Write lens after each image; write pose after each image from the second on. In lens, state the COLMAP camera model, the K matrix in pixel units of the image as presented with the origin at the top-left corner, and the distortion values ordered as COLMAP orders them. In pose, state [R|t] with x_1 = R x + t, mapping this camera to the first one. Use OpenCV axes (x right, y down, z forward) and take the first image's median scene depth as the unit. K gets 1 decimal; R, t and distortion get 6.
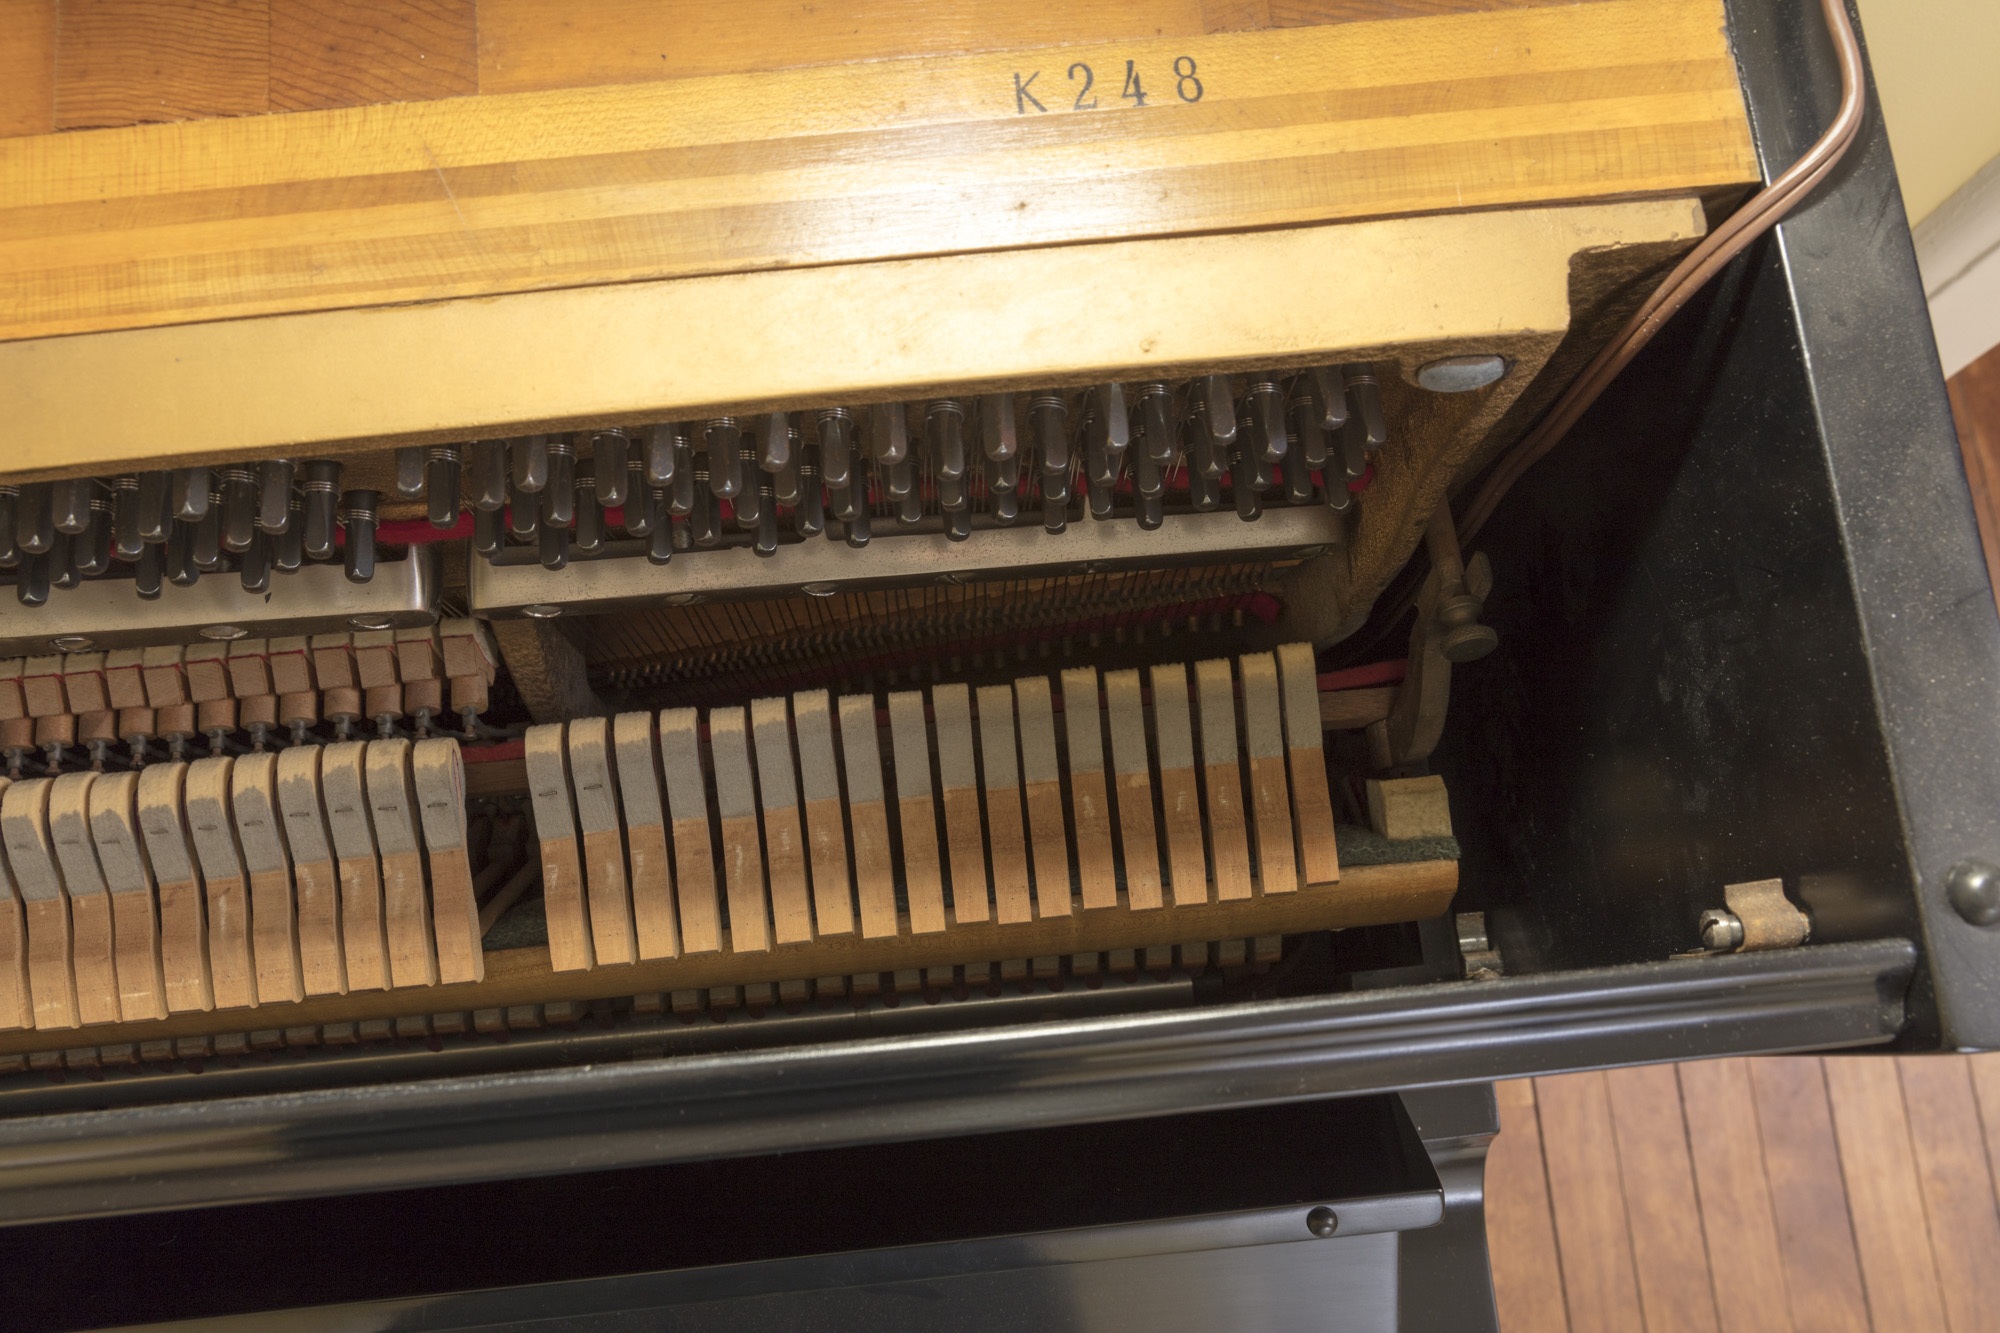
lens RADIAL K [[1684.0, 0, 993.4], [0, 1684.0, 672.6], [0, 0, 1]] dist [-0.020435, -0.002207]
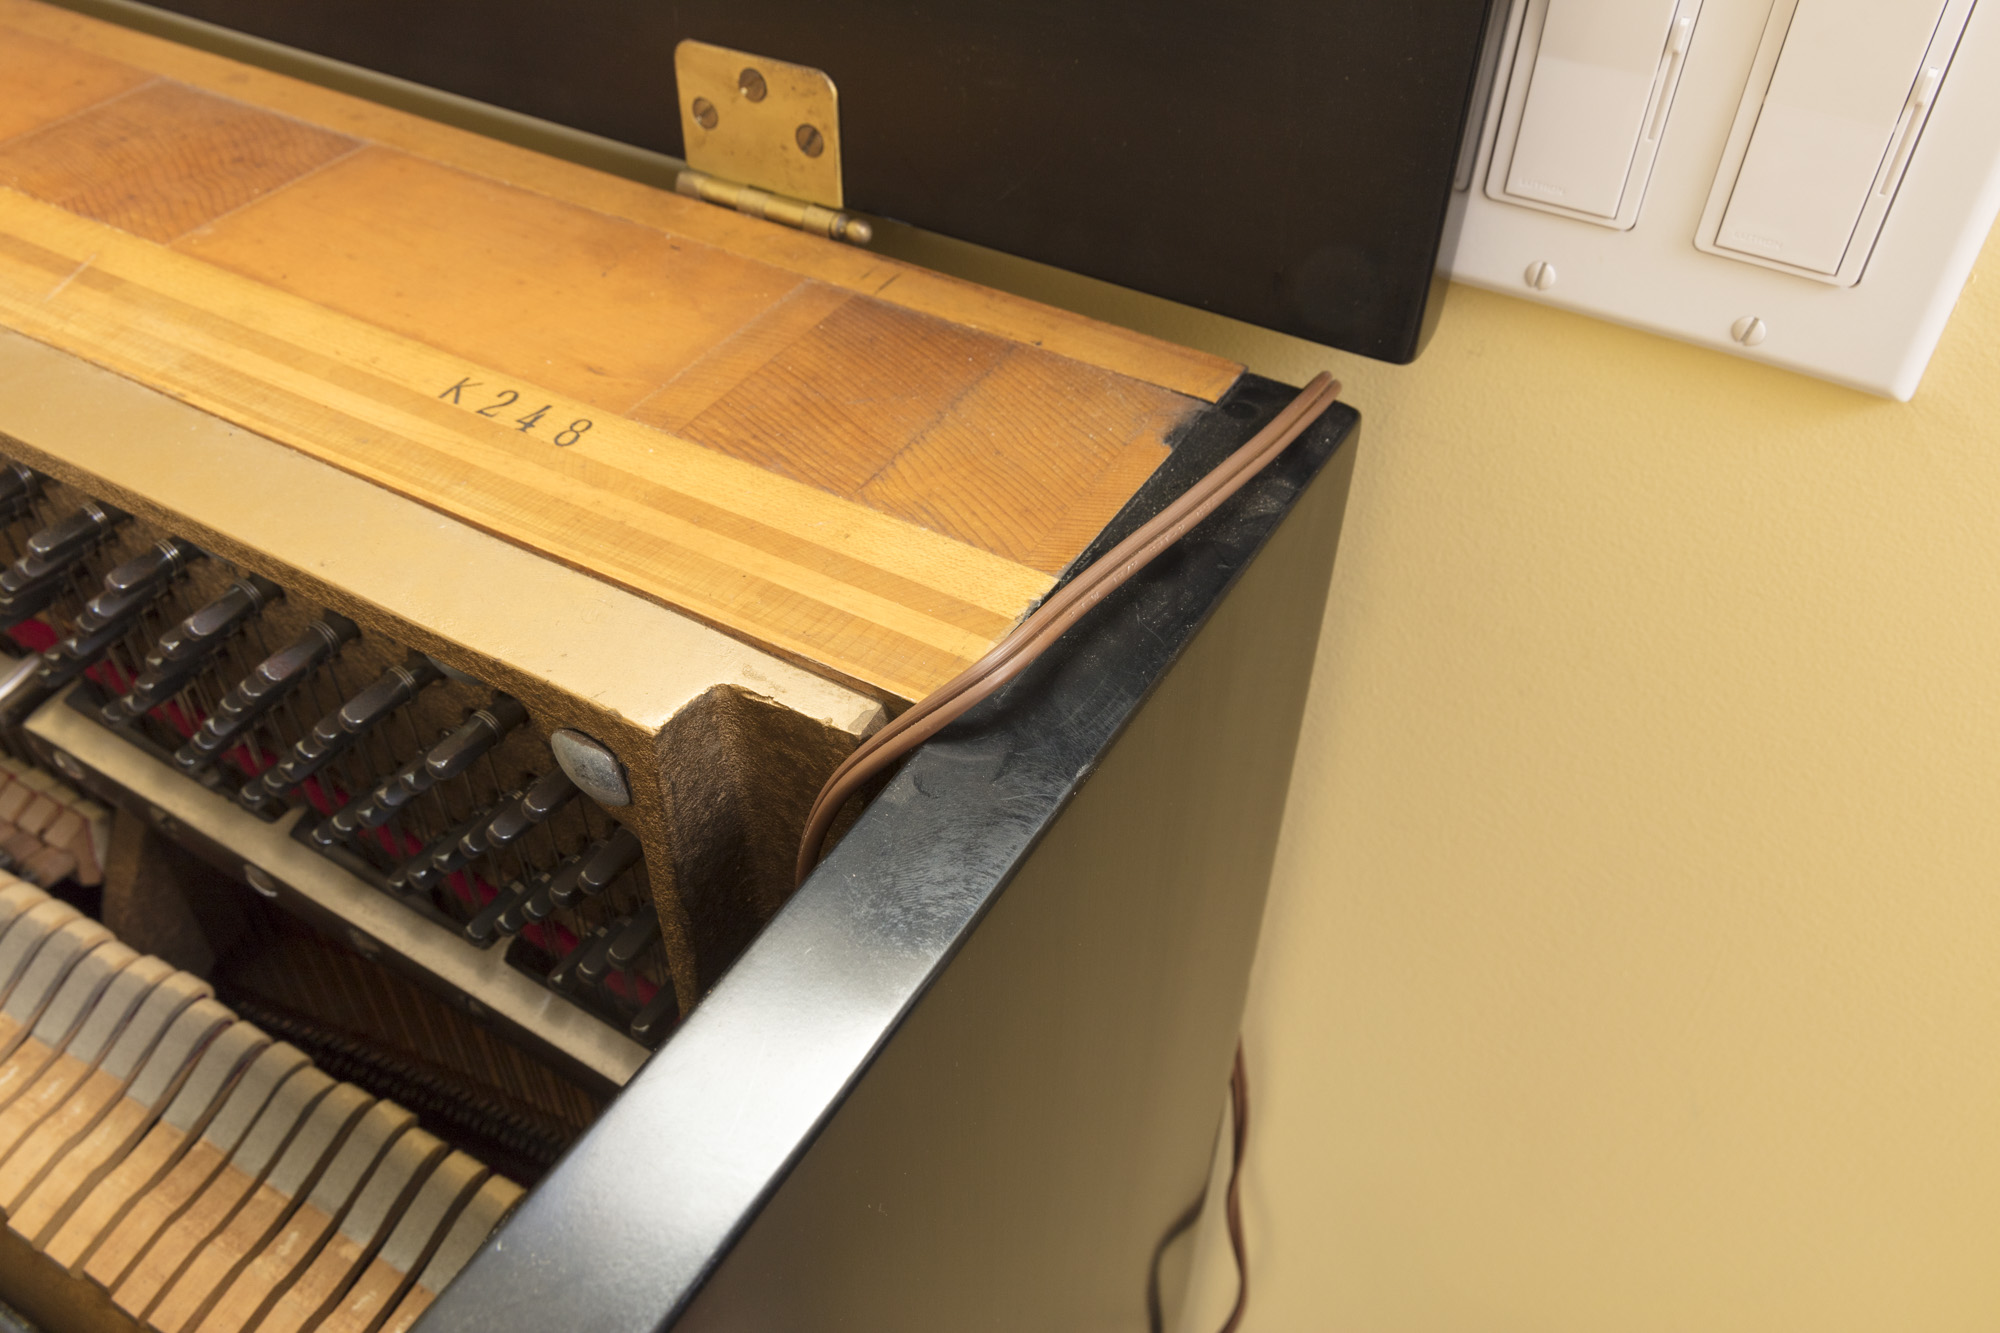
lens RADIAL K [[1597.7, 0, 998.4], [0, 1597.7, 669.0], [0, 0, 1]] dist [-0.003444, 0.008611]
pose [[0.810616, 0.397091, -0.430373, 0.781915], [-0.571639, 0.696015, -0.434503, 0.030931], [0.127009, 0.598233, 0.791193, 0.314731]]
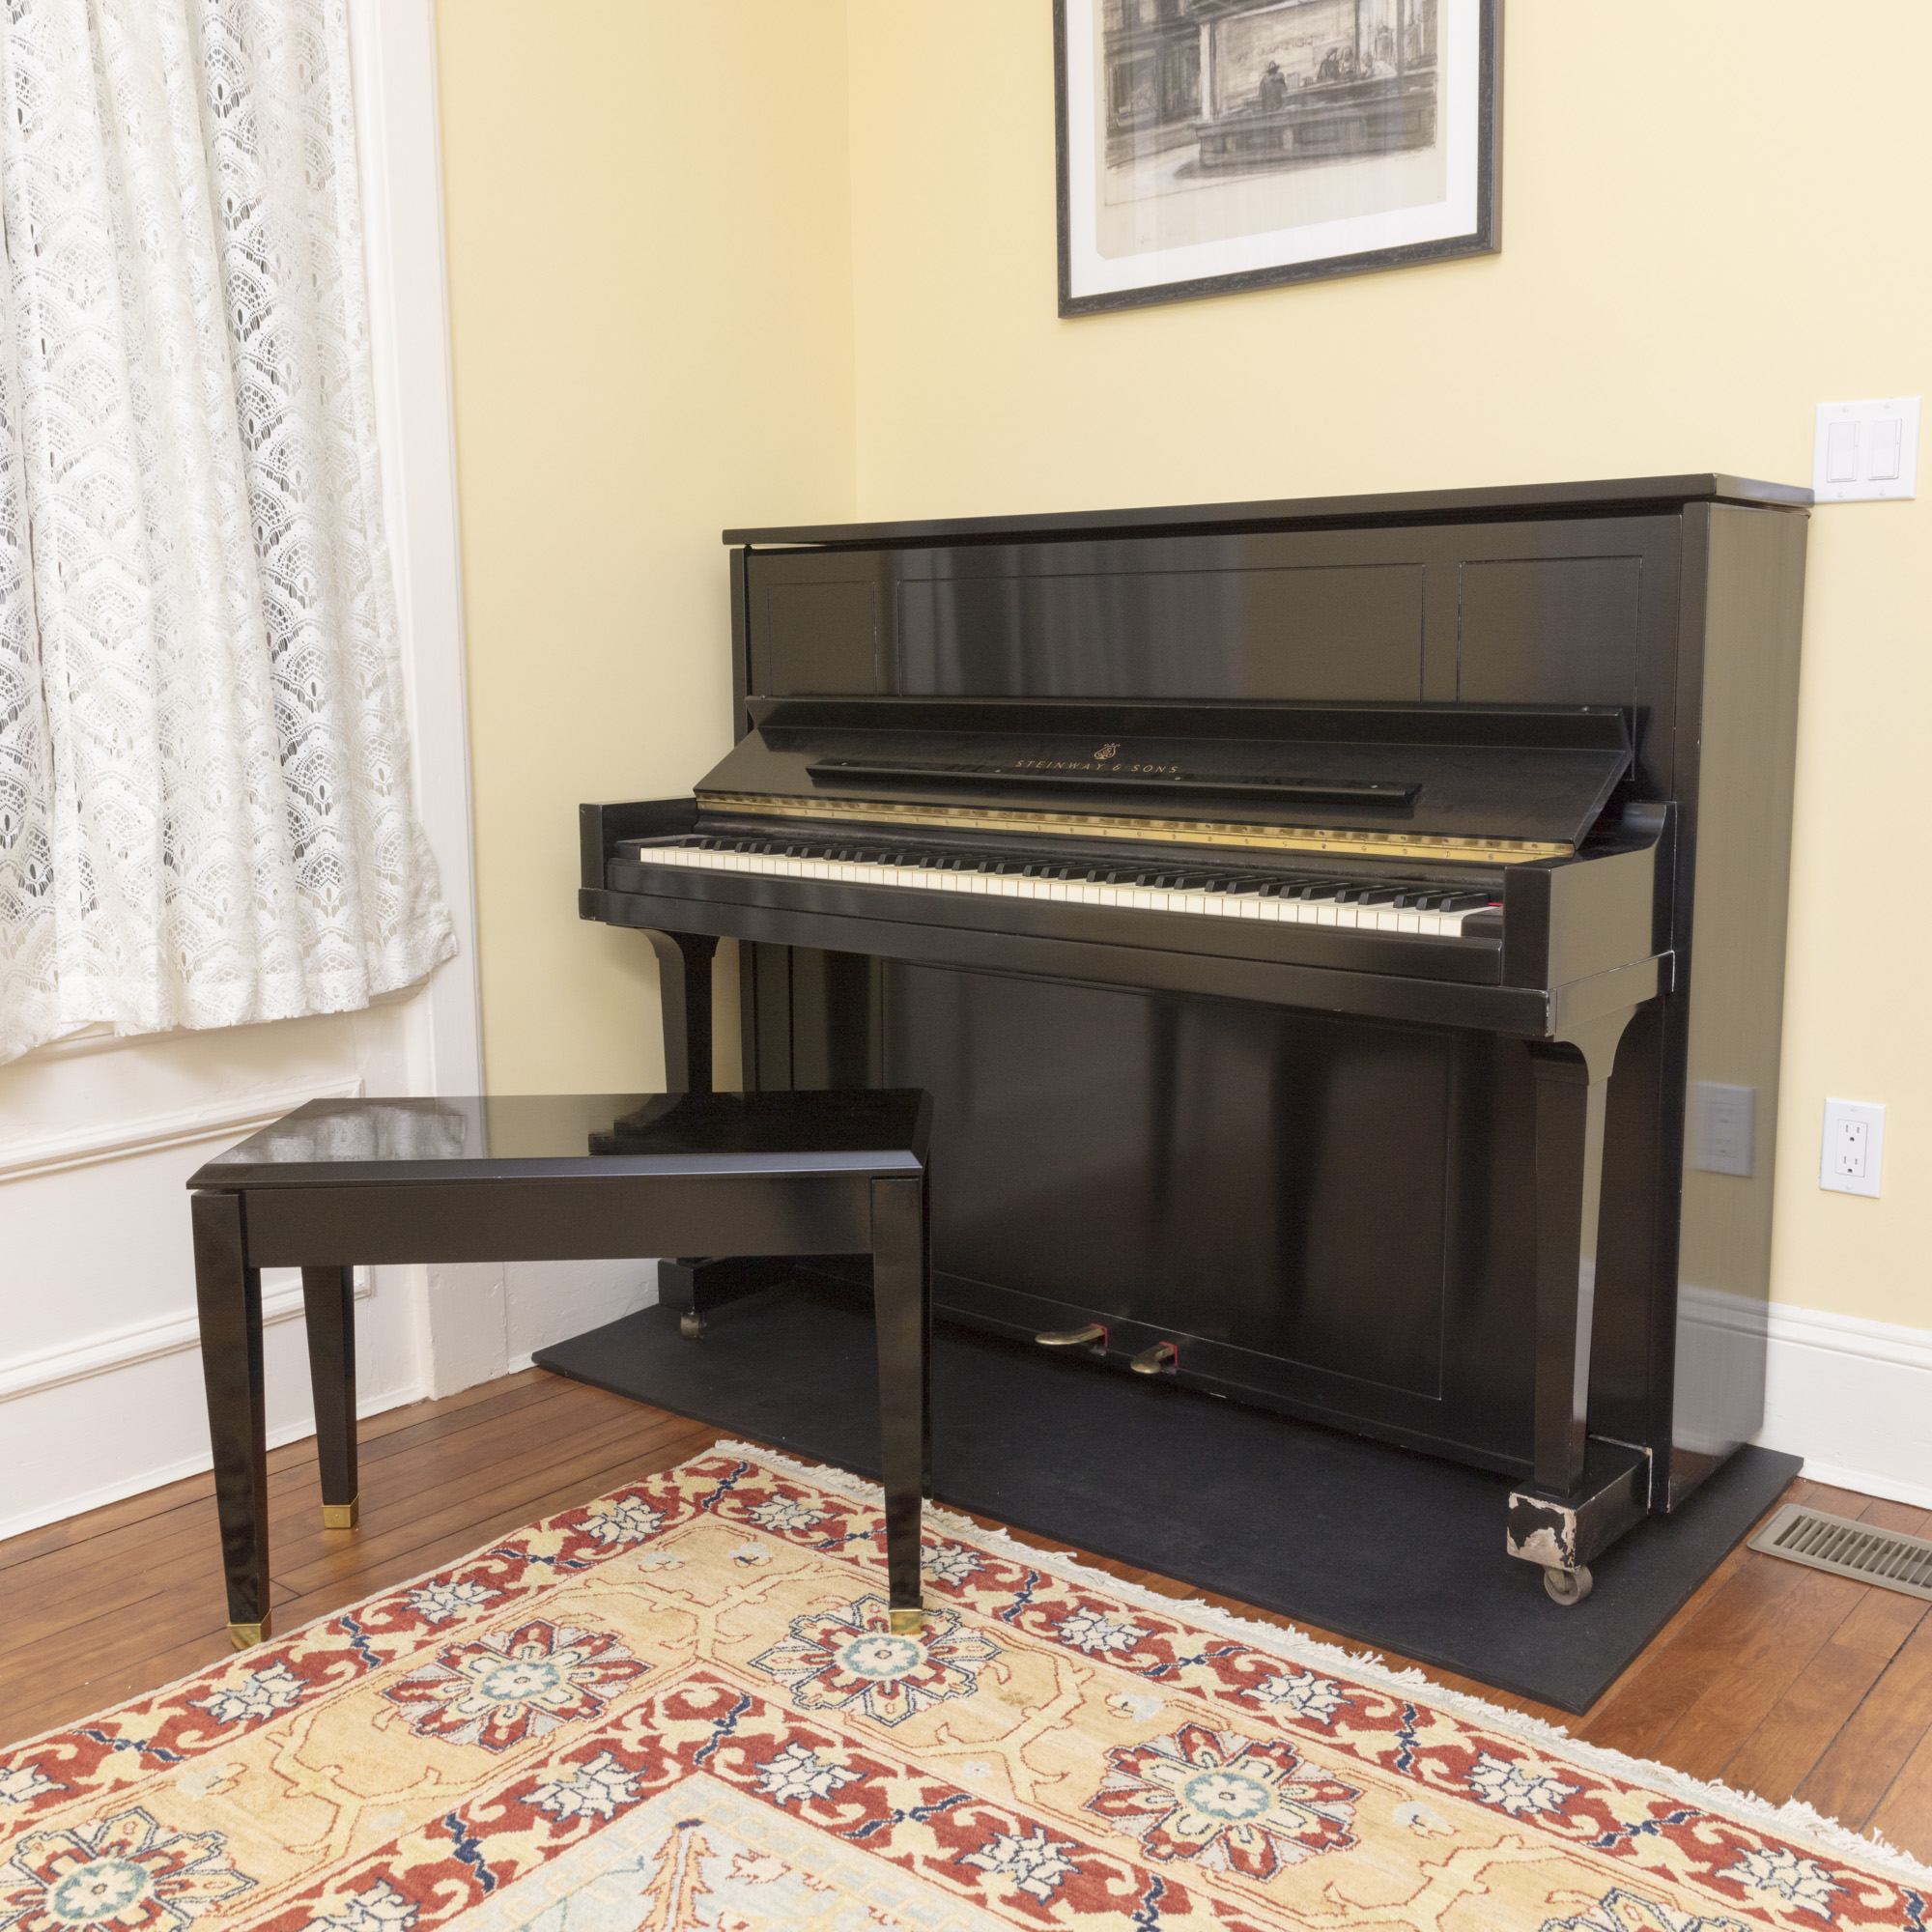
lens RADIAL K [[2000.8, 0, 1040.5], [0, 2000.8, 934.2], [0, 0, 1]] dist [0.012204, -0.010313]
pose [[0.724526, 0.087291, -0.683698, 3.136136], [-0.669575, 0.324446, -0.668135, 5.581115], [0.163501, 0.941868, 0.293517, 0.025567]]
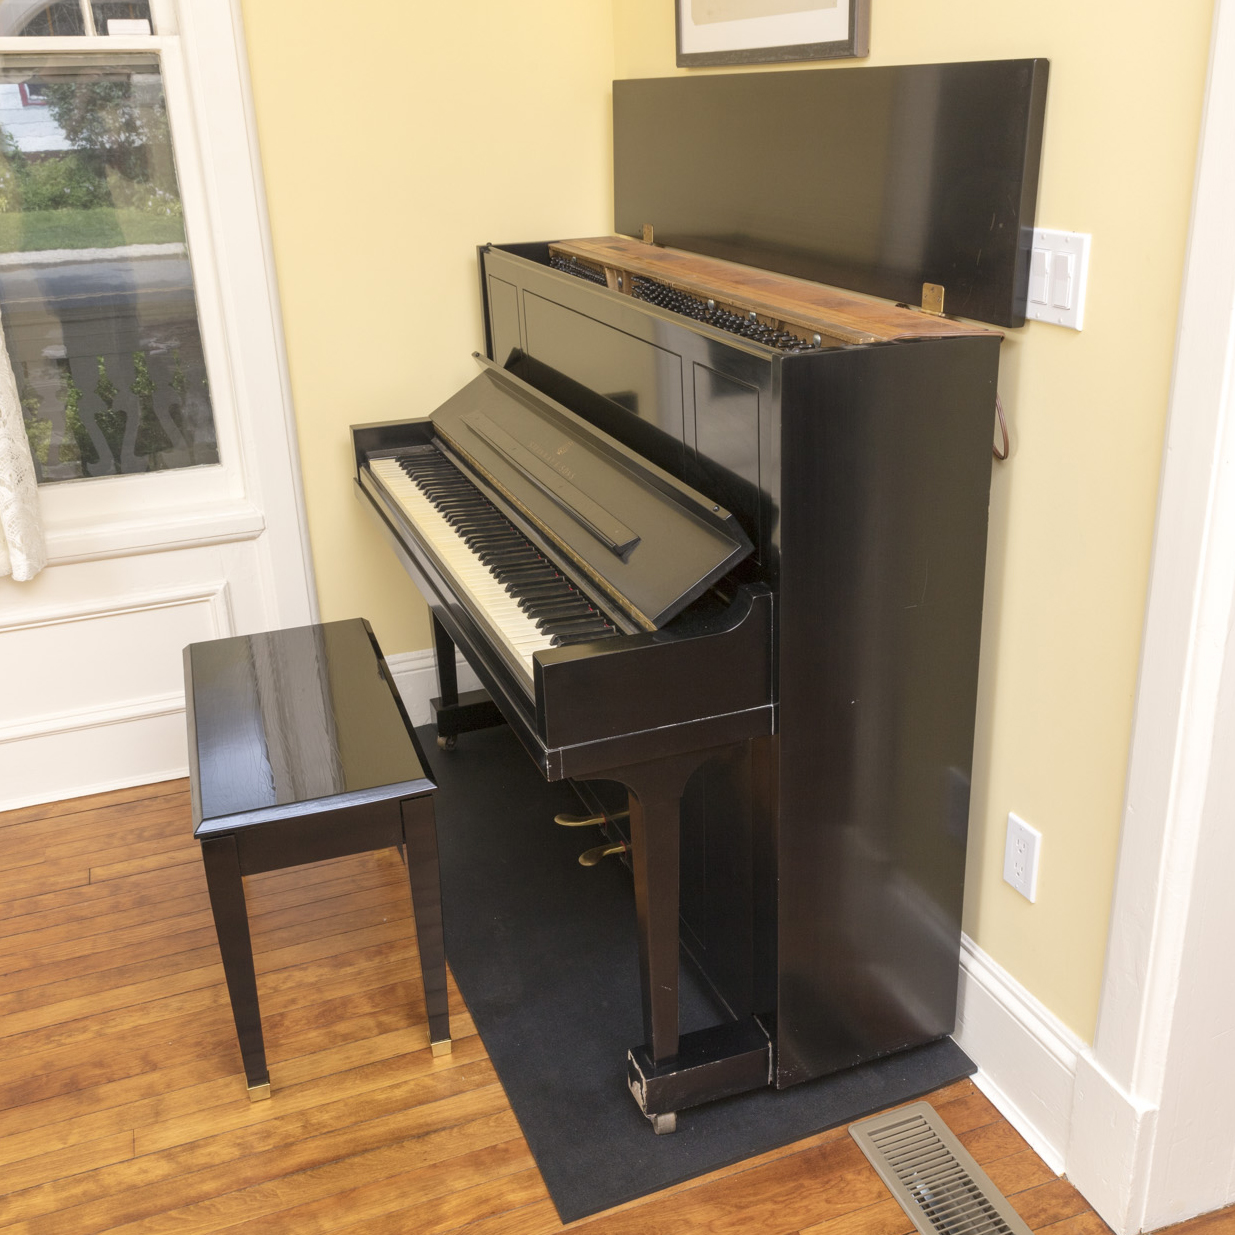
lens RADIAL K [[1321.0, 0, 663.9], [0, 1321.0, 598.8], [0, 0, 1]] dist [0.004401, -0.015906]
pose [[0.284037, 0.331777, -0.899581, 4.574938], [-0.927694, 0.332186, -0.170399, 1.536129], [0.242294, 0.882936, 0.402141, -0.291556]]
